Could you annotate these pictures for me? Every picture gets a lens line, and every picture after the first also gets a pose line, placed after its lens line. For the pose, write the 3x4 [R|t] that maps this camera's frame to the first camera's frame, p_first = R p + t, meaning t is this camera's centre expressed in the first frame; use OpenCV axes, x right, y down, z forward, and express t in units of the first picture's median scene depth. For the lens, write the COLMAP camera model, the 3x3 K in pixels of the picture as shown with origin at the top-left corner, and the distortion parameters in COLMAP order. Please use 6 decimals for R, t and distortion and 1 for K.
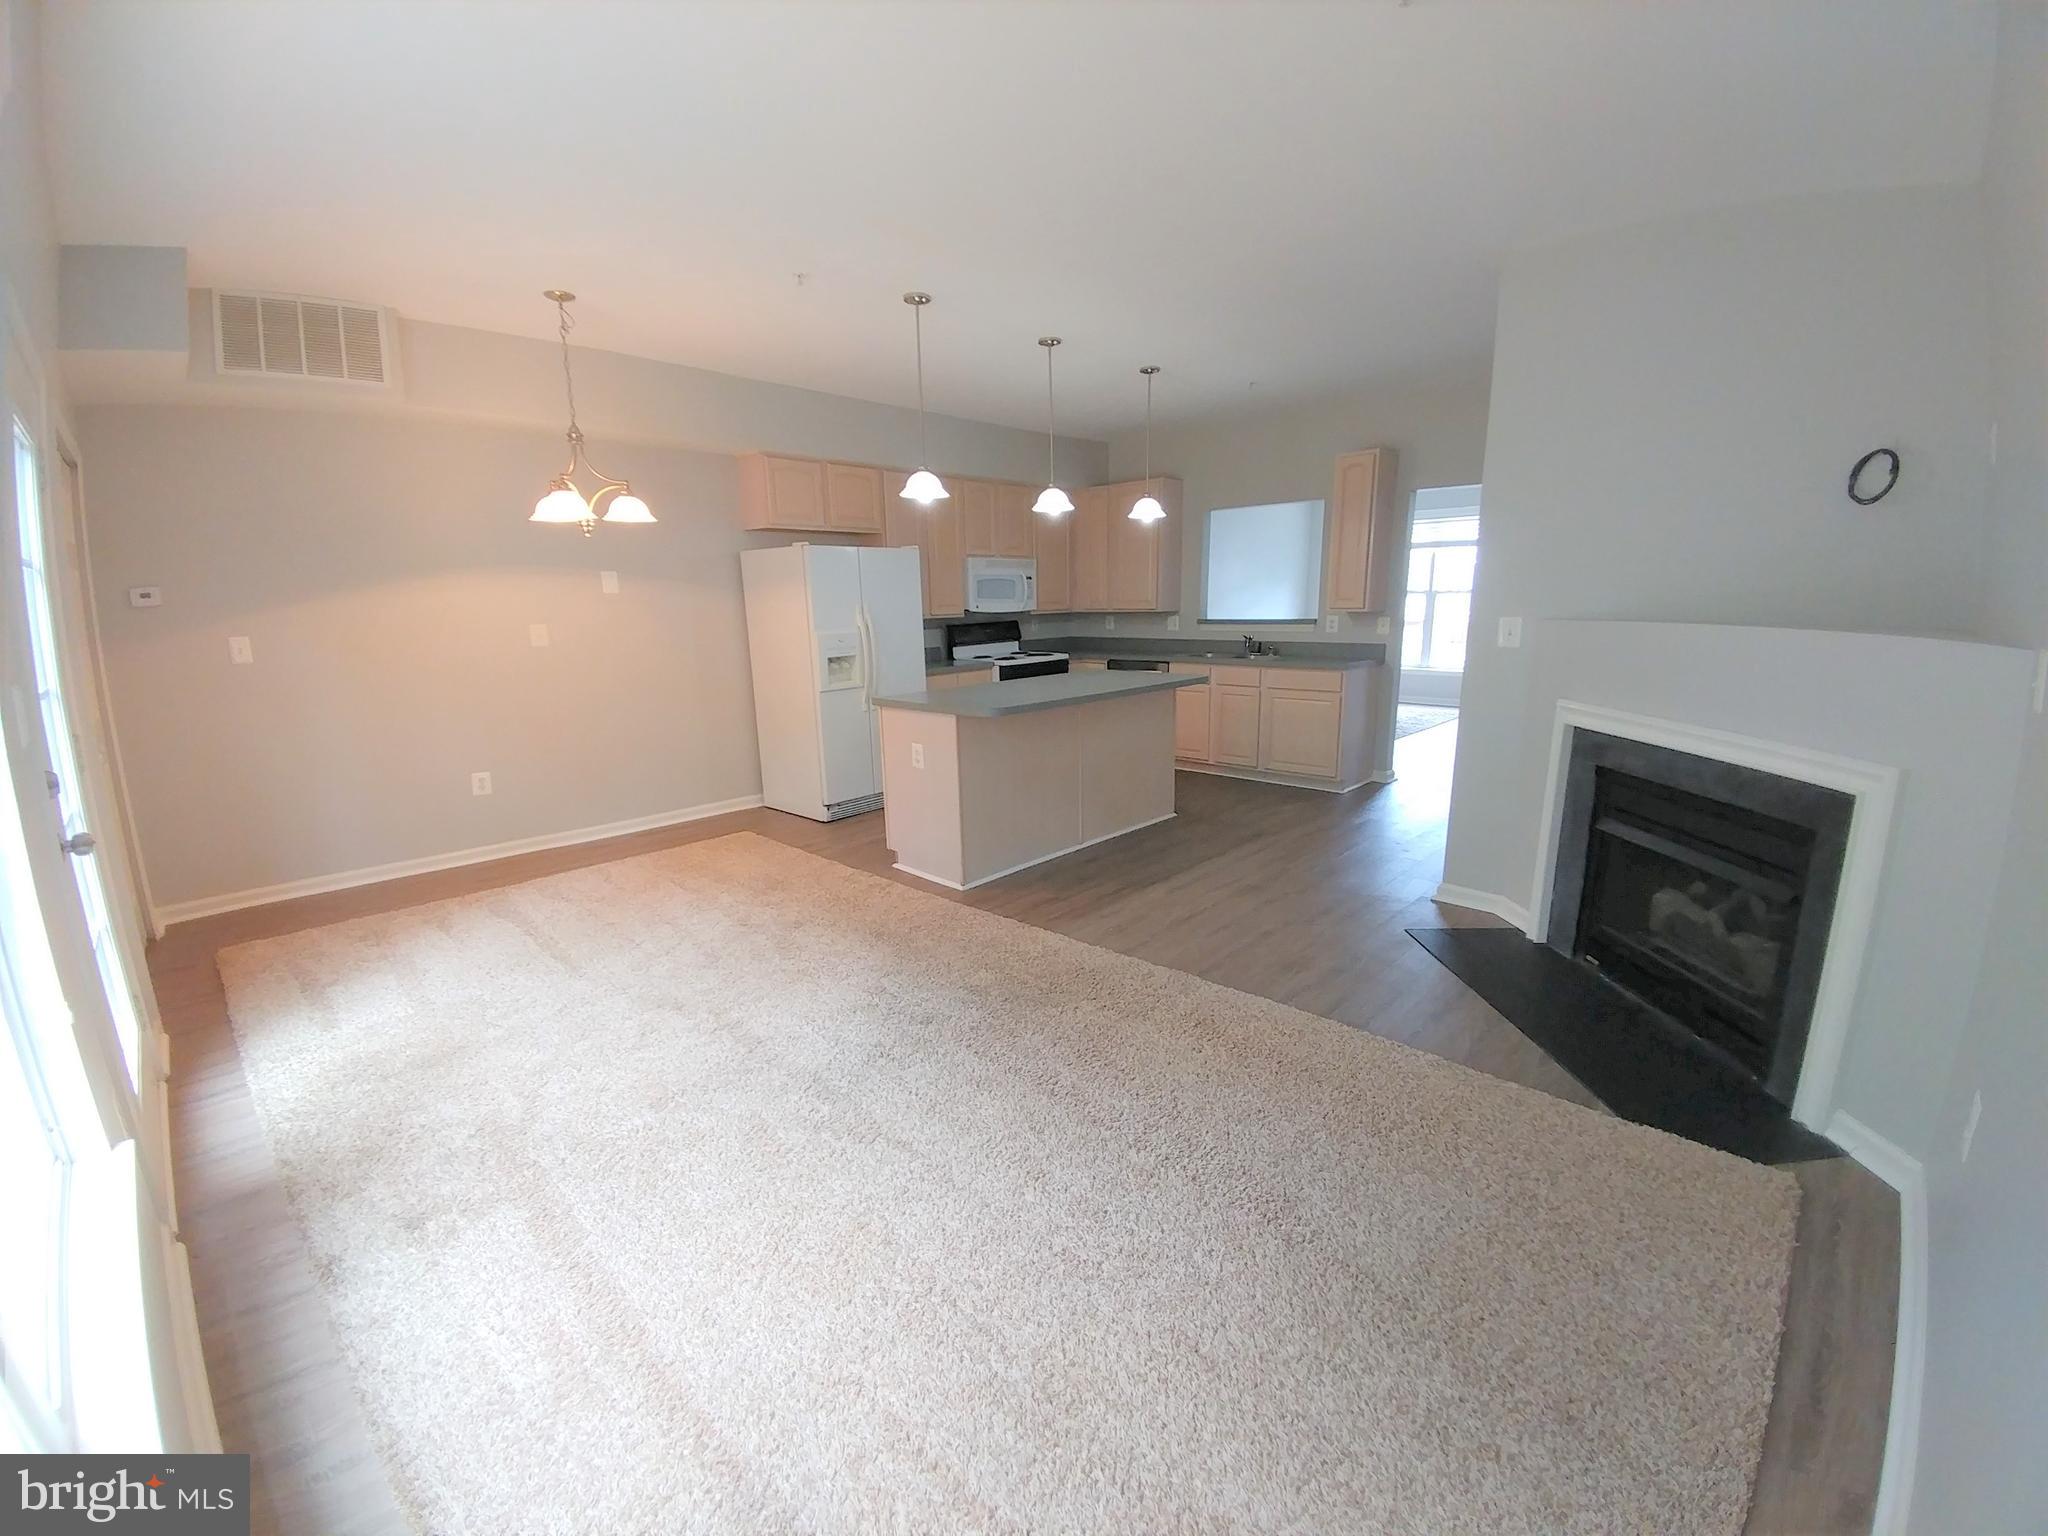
lens RADIAL K [[841.4, 0, 1009.7], [0, 841.4, 761.6], [0, 0, 1]] dist [-0.010273, -0.000105]
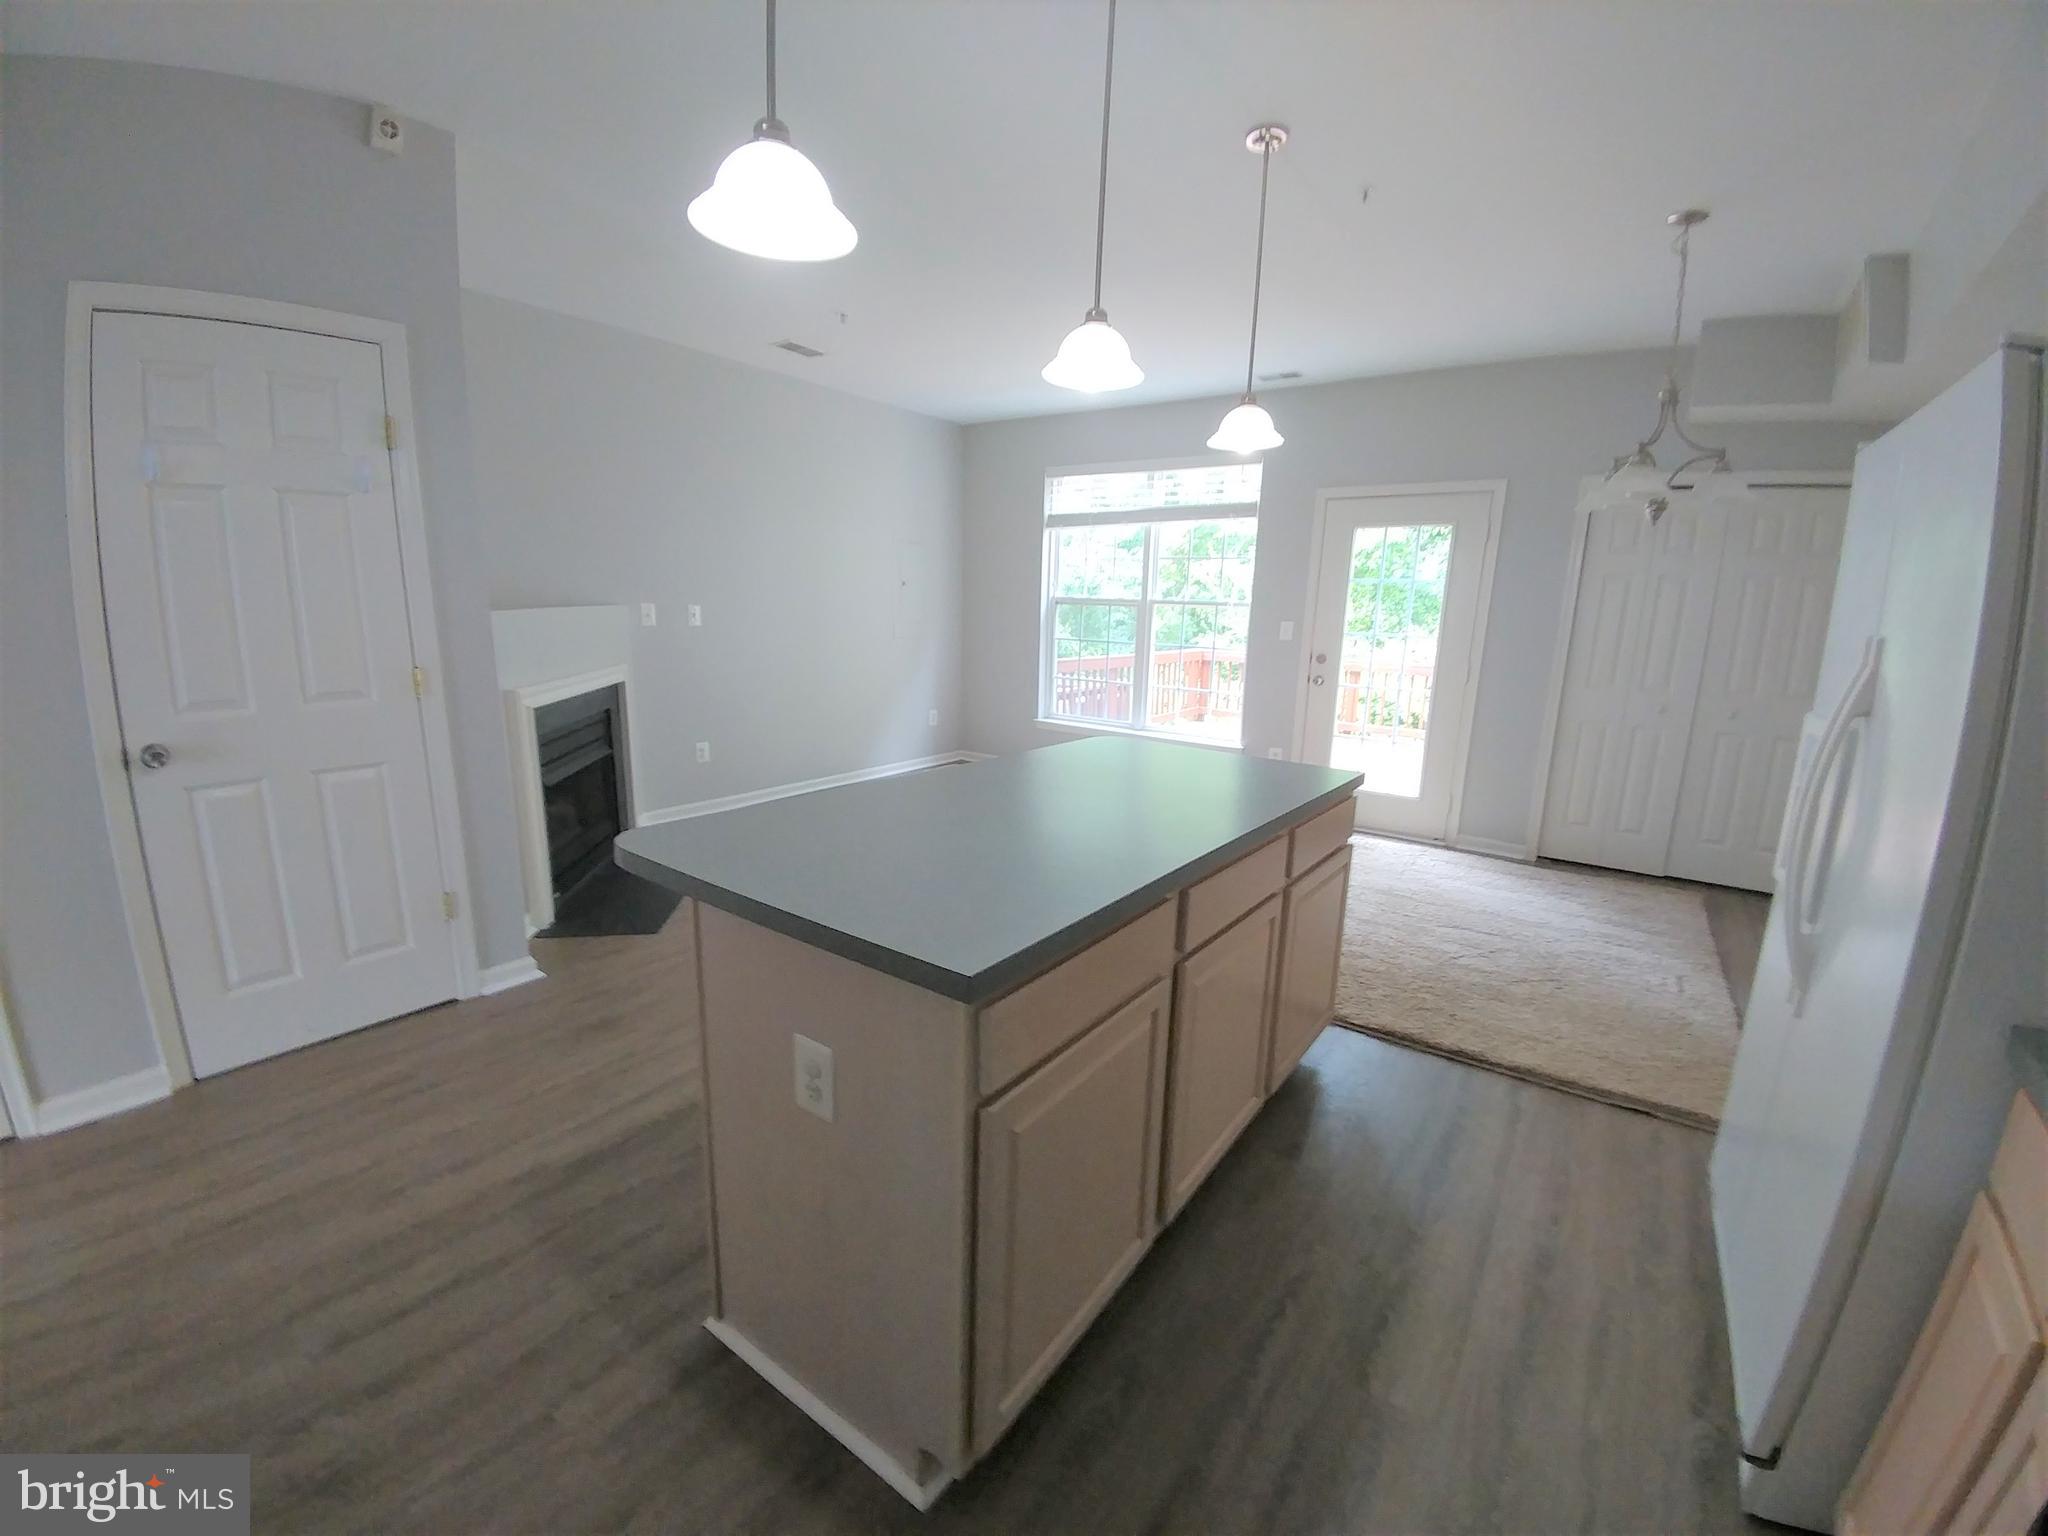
lens RADIAL K [[864.8, 0, 1025.8], [0, 864.8, 745.5], [0, 0, 1]] dist [0.001001, -0.017420]
pose [[-0.989384, 0.012168, -0.144817, 0.140385], [-0.040568, 0.933752, 0.355615, -0.274867], [0.139550, 0.357715, -0.923345, 1.393685]]
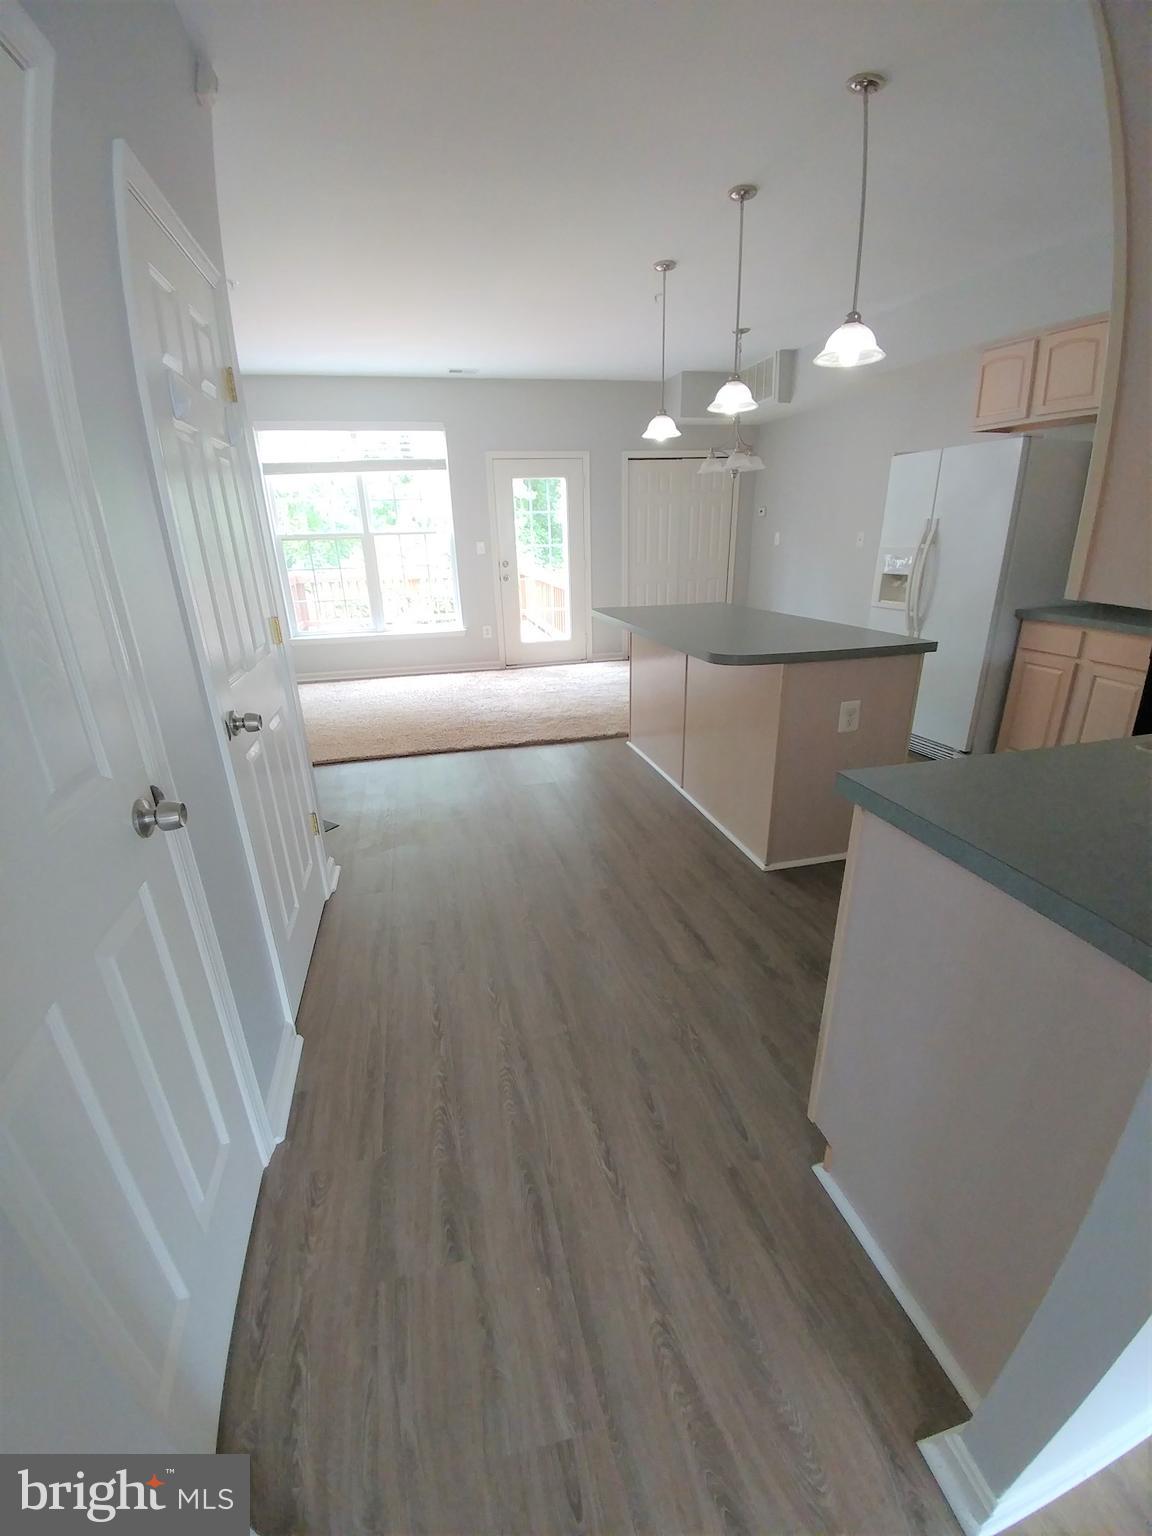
lens RADIAL K [[636.1, 0, 571.2], [0, 636.1, 770.3], [0, 0, 1]] dist [-0.010056, 0.000051]
pose [[-0.529503, 0.322260, -0.784714, 0.715451], [-0.127129, 0.884443, 0.448998, -0.229814], [0.838728, 0.337506, -0.427346, 1.202043]]
